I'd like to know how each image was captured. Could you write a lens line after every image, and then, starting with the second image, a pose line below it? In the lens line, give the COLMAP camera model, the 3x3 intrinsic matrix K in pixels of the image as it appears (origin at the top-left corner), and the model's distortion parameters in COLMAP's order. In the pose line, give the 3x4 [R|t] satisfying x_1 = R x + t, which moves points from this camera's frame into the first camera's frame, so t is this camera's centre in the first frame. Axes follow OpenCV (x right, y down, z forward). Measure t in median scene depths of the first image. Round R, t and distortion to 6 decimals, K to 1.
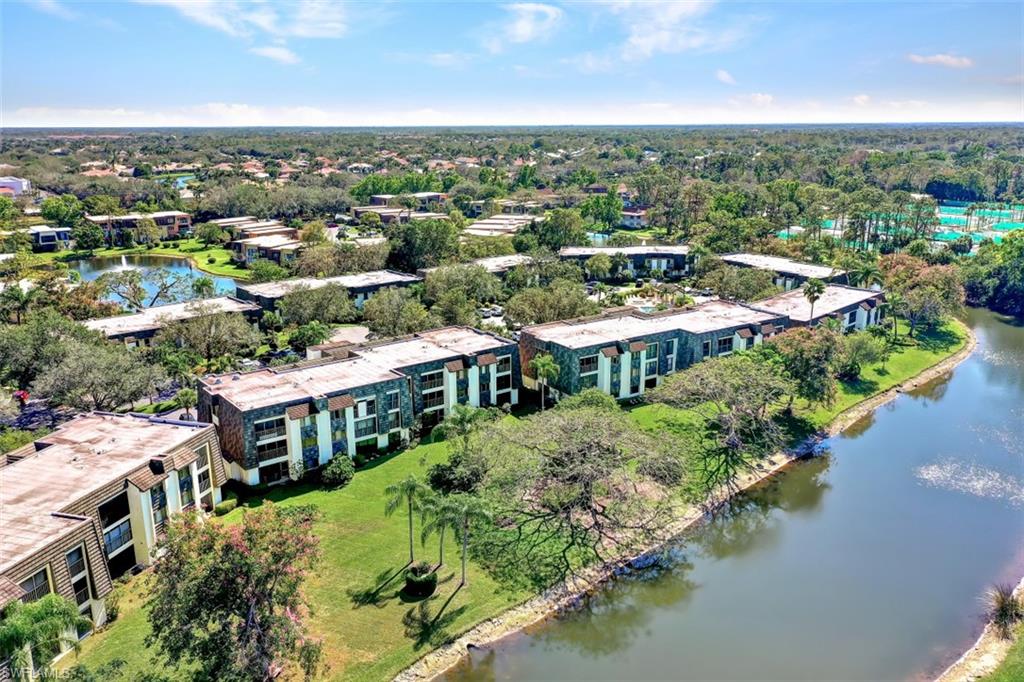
lens RADIAL K [[809.4, 0, 512.0], [0, 809.4, 341.0], [0, 0, 1]] dist [0.016951, 0.002085]
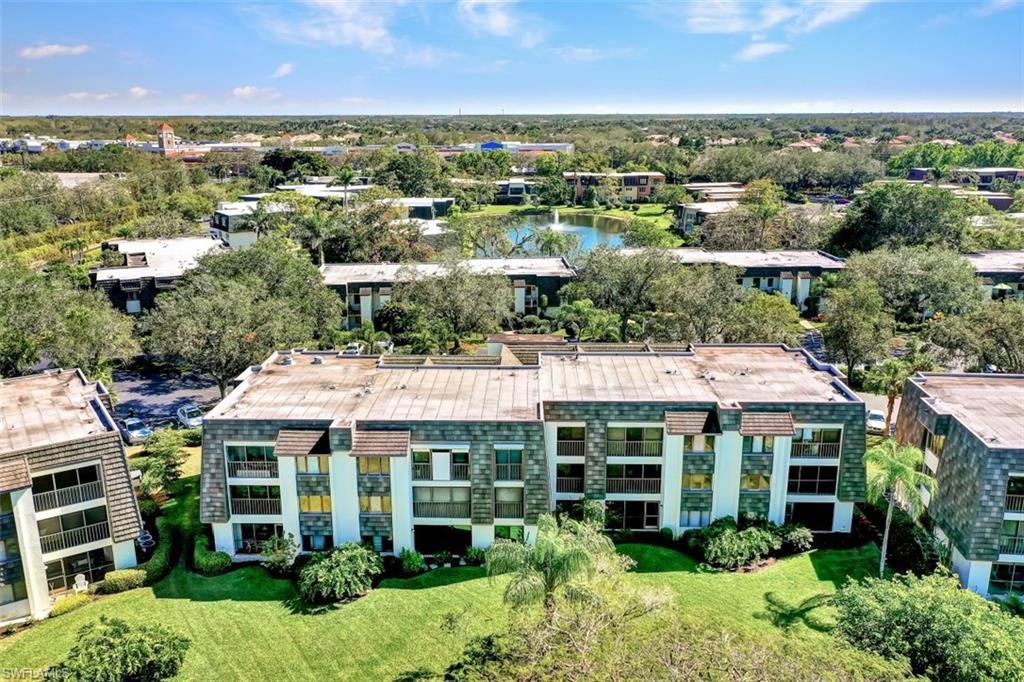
lens RADIAL K [[832.9, 0, 512.0], [0, 832.9, 341.0], [0, 0, 1]] dist [0.018163, -0.002460]
pose [[0.773878, 0.168696, -0.610455, 0.152196], [-0.164389, 0.984342, 0.063620, -0.032905], [0.611628, 0.051118, 0.789492, 0.594689]]
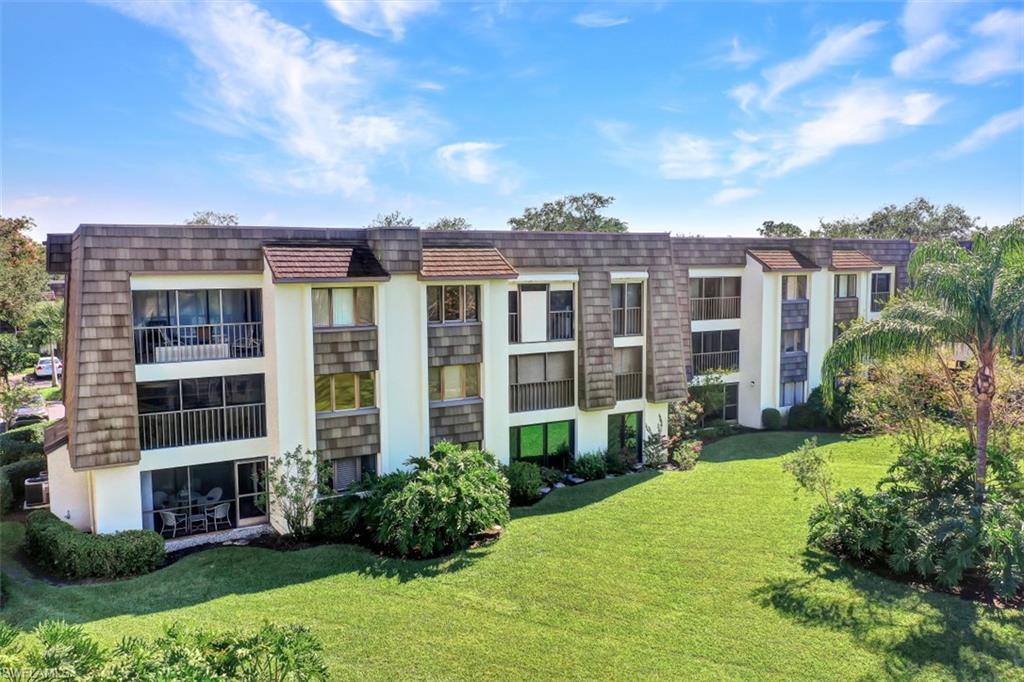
lens RADIAL K [[809.4, 0, 512.0], [0, 809.4, 341.0], [0, 0, 1]] dist [0.016951, 0.002085]
pose [[0.989510, 0.011865, -0.143979, -0.145808], [-0.034955, 0.986672, -0.158921, 0.138307], [0.140175, 0.162287, 0.976736, 0.688315]]
